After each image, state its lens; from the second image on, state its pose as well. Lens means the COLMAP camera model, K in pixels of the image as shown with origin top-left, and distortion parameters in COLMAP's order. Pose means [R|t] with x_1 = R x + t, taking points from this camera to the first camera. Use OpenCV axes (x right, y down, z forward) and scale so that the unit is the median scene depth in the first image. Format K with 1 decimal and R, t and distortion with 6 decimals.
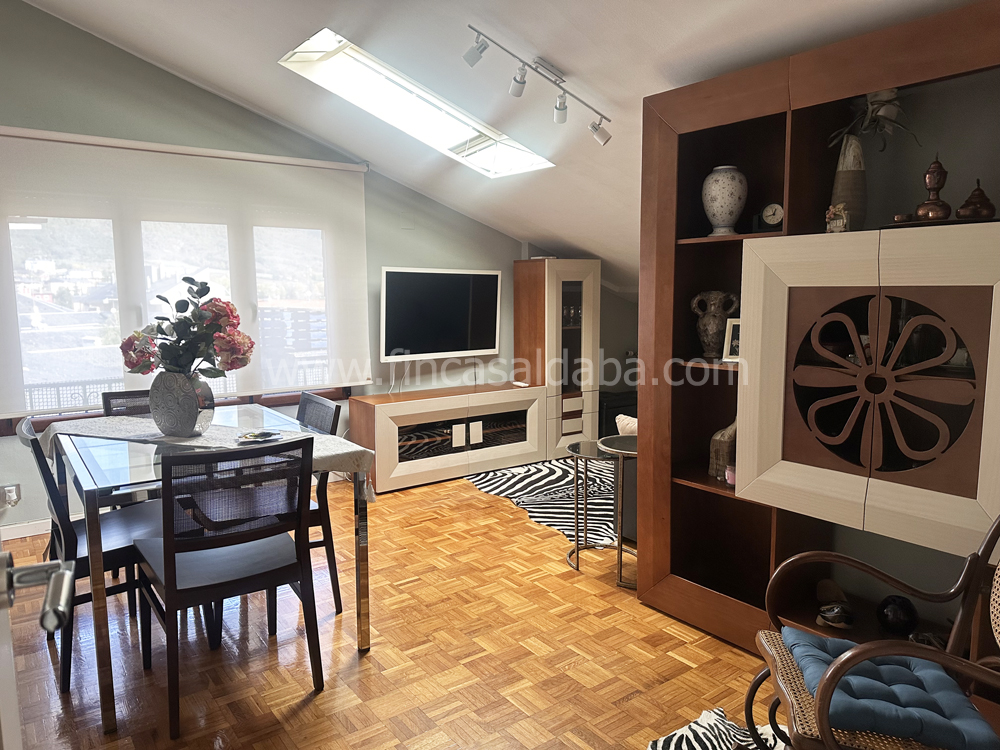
lens RADIAL K [[709.6, 0, 492.0], [0, 709.6, 380.2], [0, 0, 1]] dist [0.063294, -0.075764]
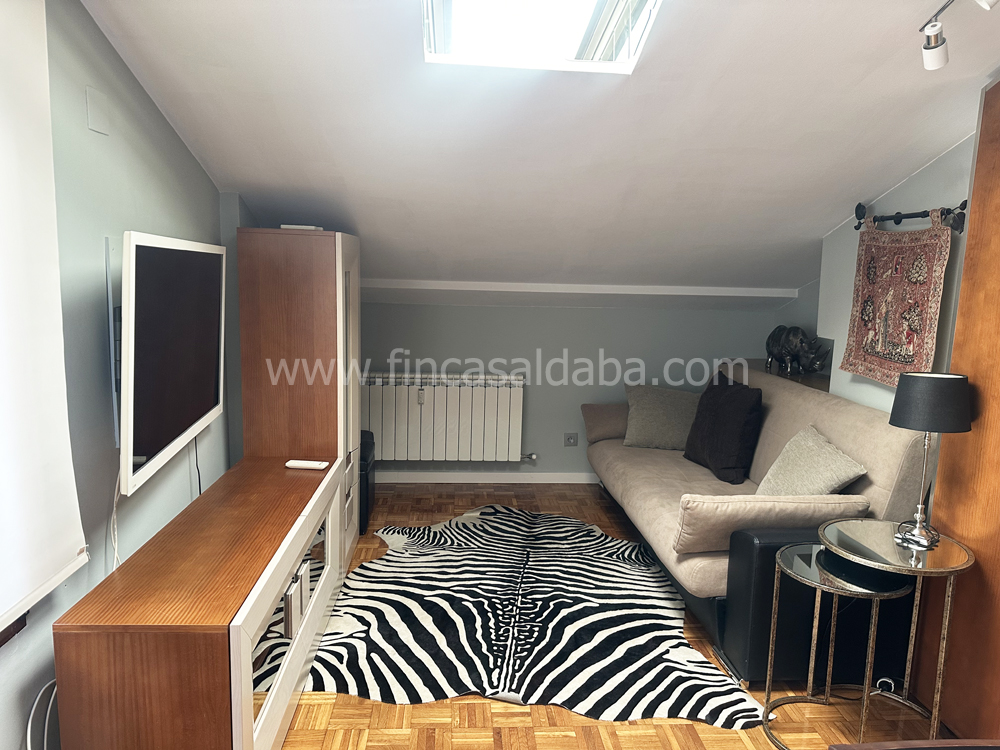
lens RADIAL K [[709.6, 0, 505.3], [0, 709.6, 377.6], [0, 0, 1]] dist [0.063294, -0.075764]
pose [[0.524130, -0.112207, 0.844214, -0.363139], [0.078177, 0.993436, 0.083504, -0.102707], [-0.848043, 0.022232, 0.529461, 0.656124]]
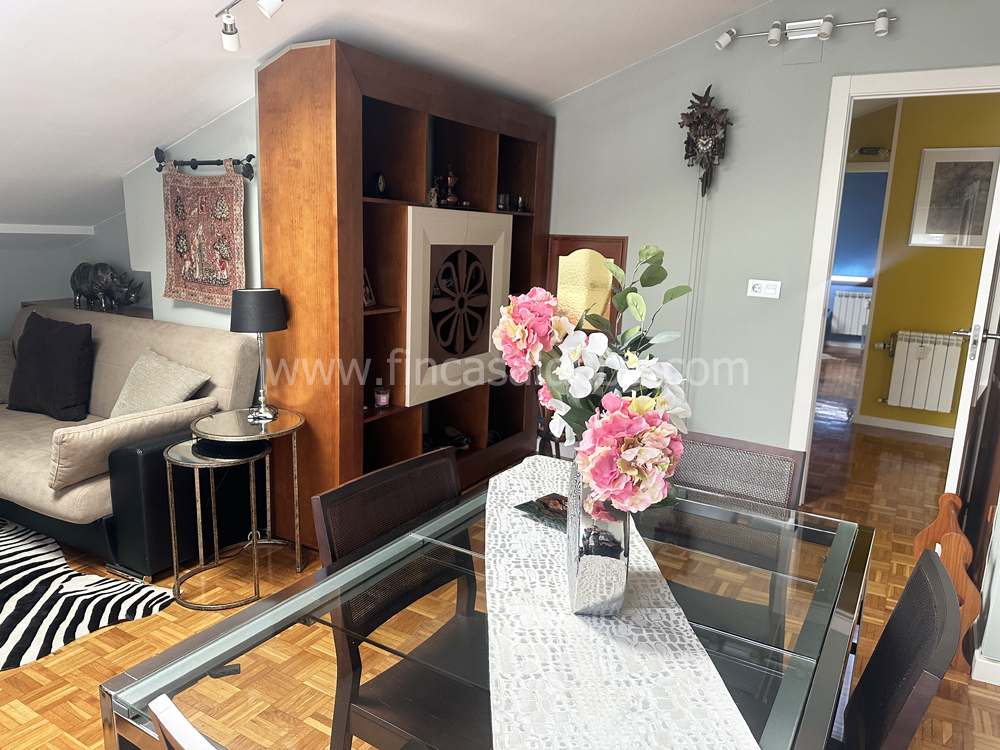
lens RADIAL K [[709.6, 0, 504.6], [0, 709.6, 379.5], [0, 0, 1]] dist [0.063294, -0.075764]
pose [[-0.406856, -0.193775, 0.892704, -0.467470], [0.084985, 0.964975, 0.248194, -0.103532], [-0.909531, 0.176846, -0.376138, 0.715883]]
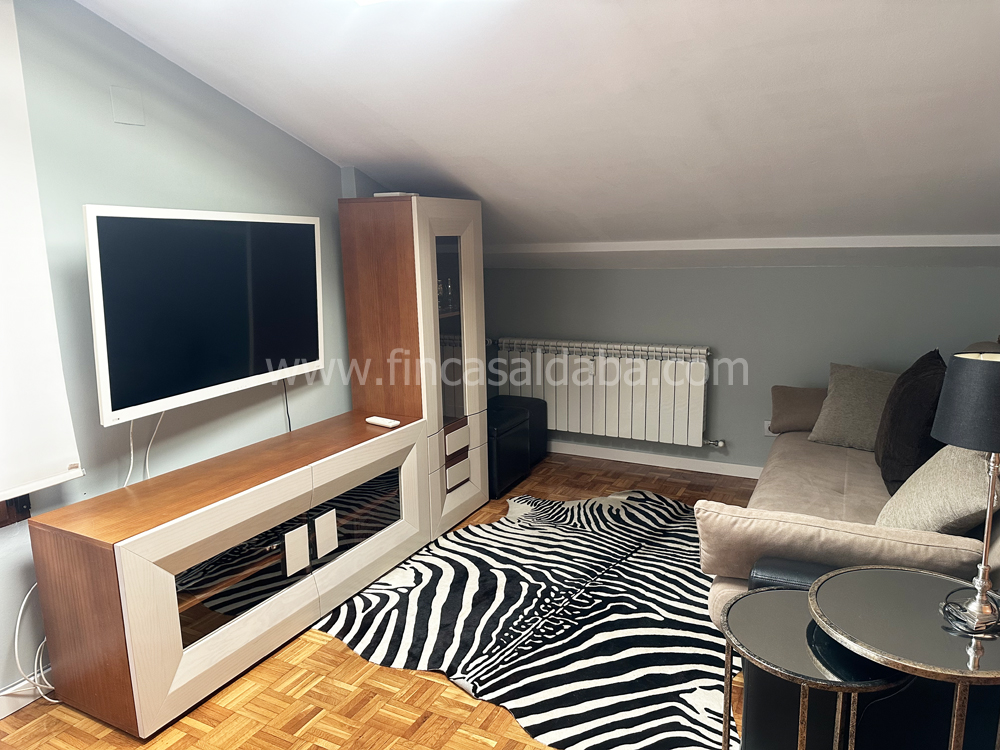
lens RADIAL K [[709.6, 0, 509.3], [0, 709.6, 377.8], [0, 0, 1]] dist [0.063294, -0.075764]
pose [[0.888003, -0.099786, 0.448879, -0.132381], [0.072250, 0.994323, 0.078108, -0.073120], [-0.454125, -0.036929, 0.890172, 0.506102]]
